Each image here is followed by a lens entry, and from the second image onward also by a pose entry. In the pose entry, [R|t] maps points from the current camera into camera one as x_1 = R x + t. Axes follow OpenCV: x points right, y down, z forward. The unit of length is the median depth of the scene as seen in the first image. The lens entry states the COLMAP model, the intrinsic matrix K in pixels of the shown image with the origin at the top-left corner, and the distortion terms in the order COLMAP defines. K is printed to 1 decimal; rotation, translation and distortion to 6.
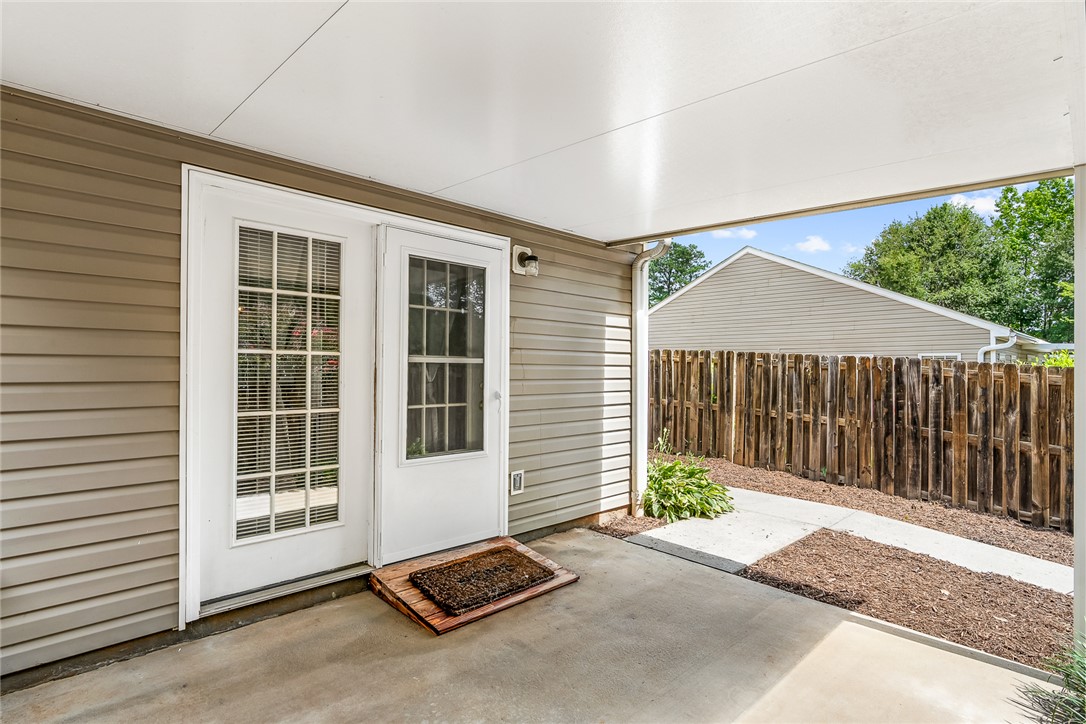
lens RADIAL K [[554.7, 0, 542.0], [0, 554.7, 363.4], [0, 0, 1]] dist [-0.006377, 0.001135]
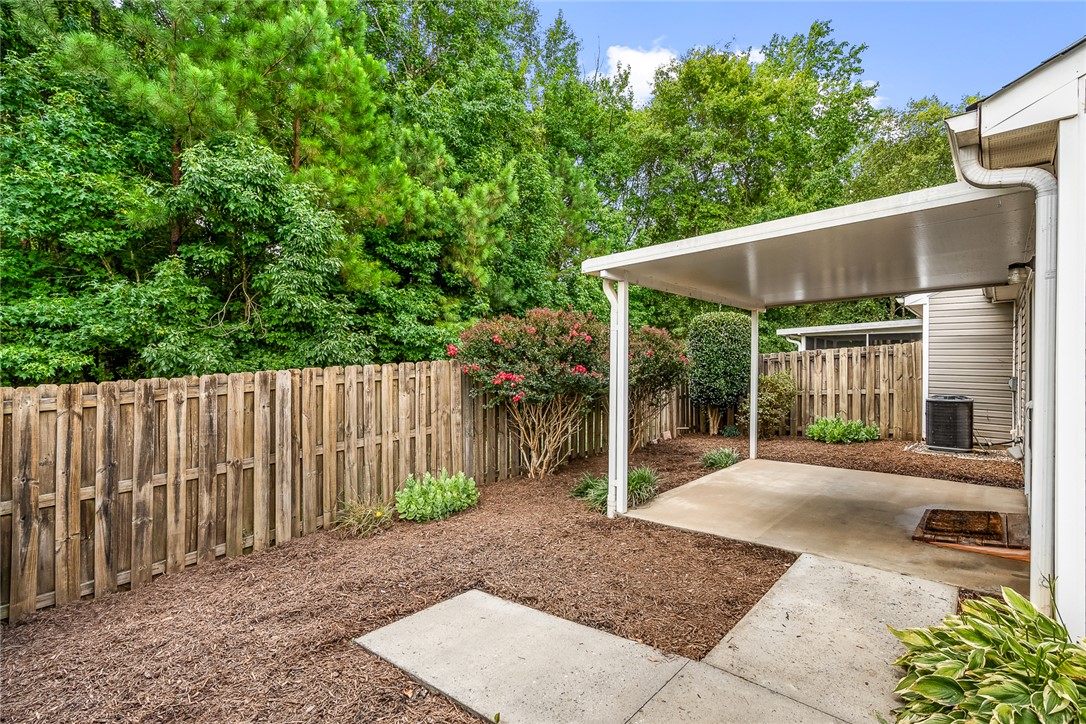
lens RADIAL K [[491.0, 0, 543.5], [0, 491.0, 364.2], [0, 0, 1]] dist [-0.008033, 0.002339]
pose [[-0.999304, -0.012781, -0.035054, 0.879867], [-0.012396, 0.999860, -0.011198, 0.003478], [0.035192, -0.010755, -0.999323, 1.905620]]
